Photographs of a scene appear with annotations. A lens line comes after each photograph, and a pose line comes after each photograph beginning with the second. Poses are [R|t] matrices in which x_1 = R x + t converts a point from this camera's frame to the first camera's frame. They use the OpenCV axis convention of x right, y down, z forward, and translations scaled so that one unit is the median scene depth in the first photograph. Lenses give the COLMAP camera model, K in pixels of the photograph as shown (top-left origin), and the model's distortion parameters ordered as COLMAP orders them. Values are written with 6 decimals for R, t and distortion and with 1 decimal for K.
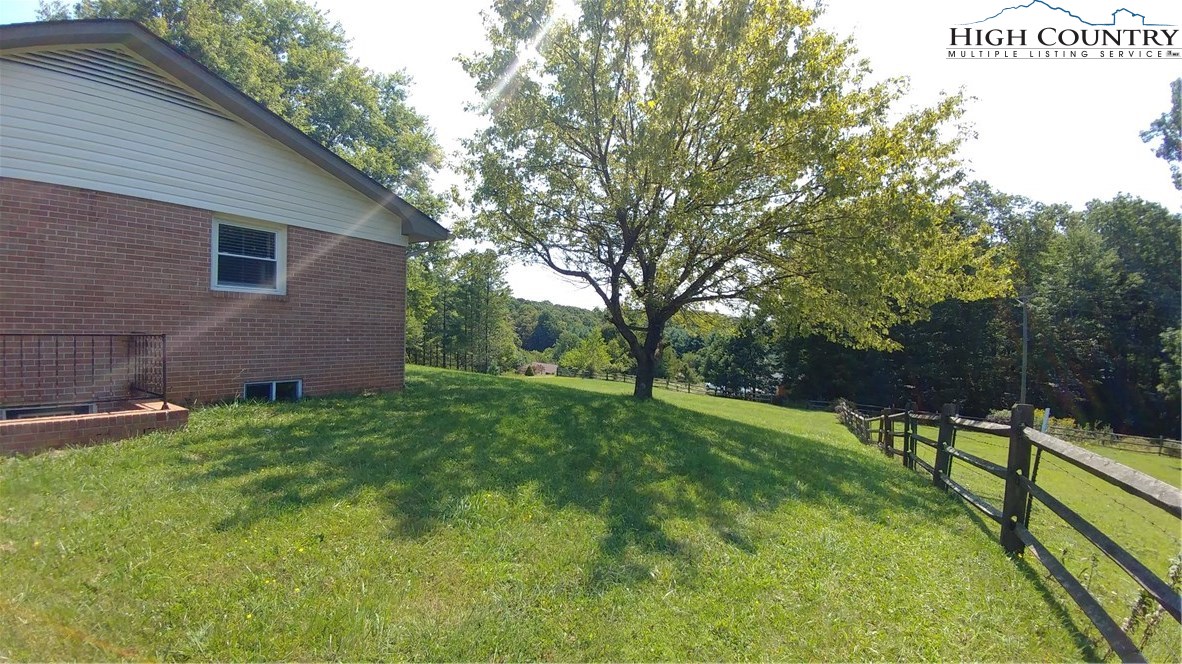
lens RADIAL K [[488.0, 0, 591.0], [0, 488.0, 332.0], [0, 0, 1]] dist [-0.000679, -0.000025]
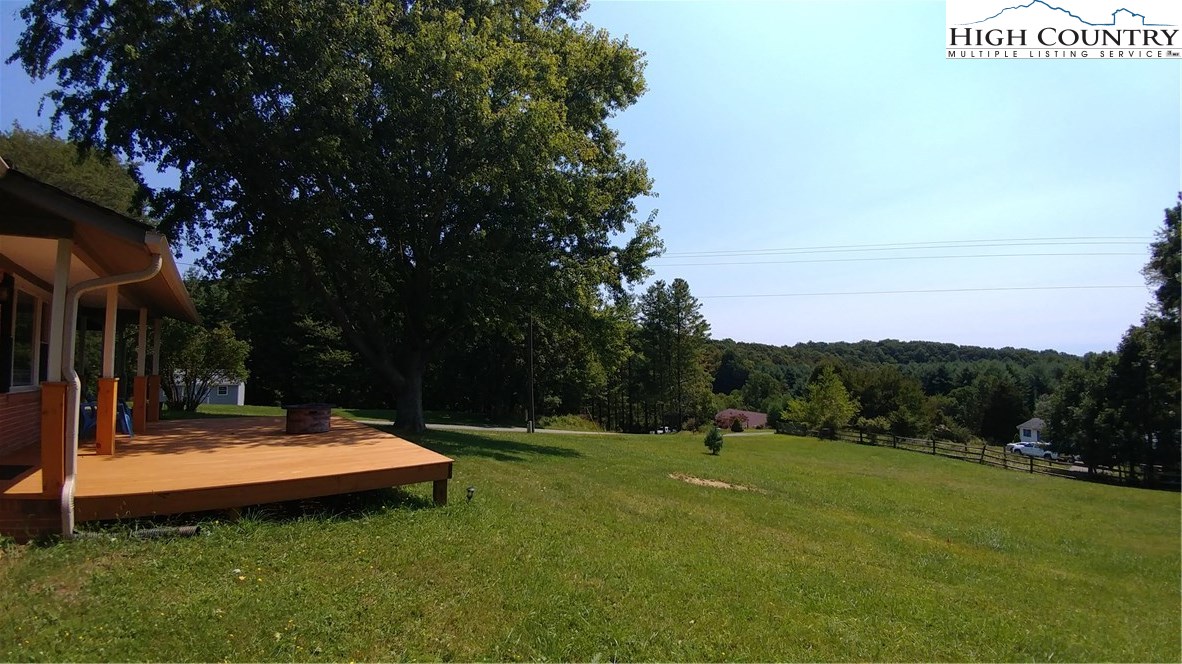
lens RADIAL K [[488.0, 0, 591.0], [0, 488.0, 332.0], [0, 0, 1]] dist [-0.000679, -0.000025]
pose [[0.935382, -0.059822, -0.348544, -0.057376], [0.030332, 0.995528, -0.089463, -0.006354], [0.352337, 0.073110, 0.933013, 0.155605]]
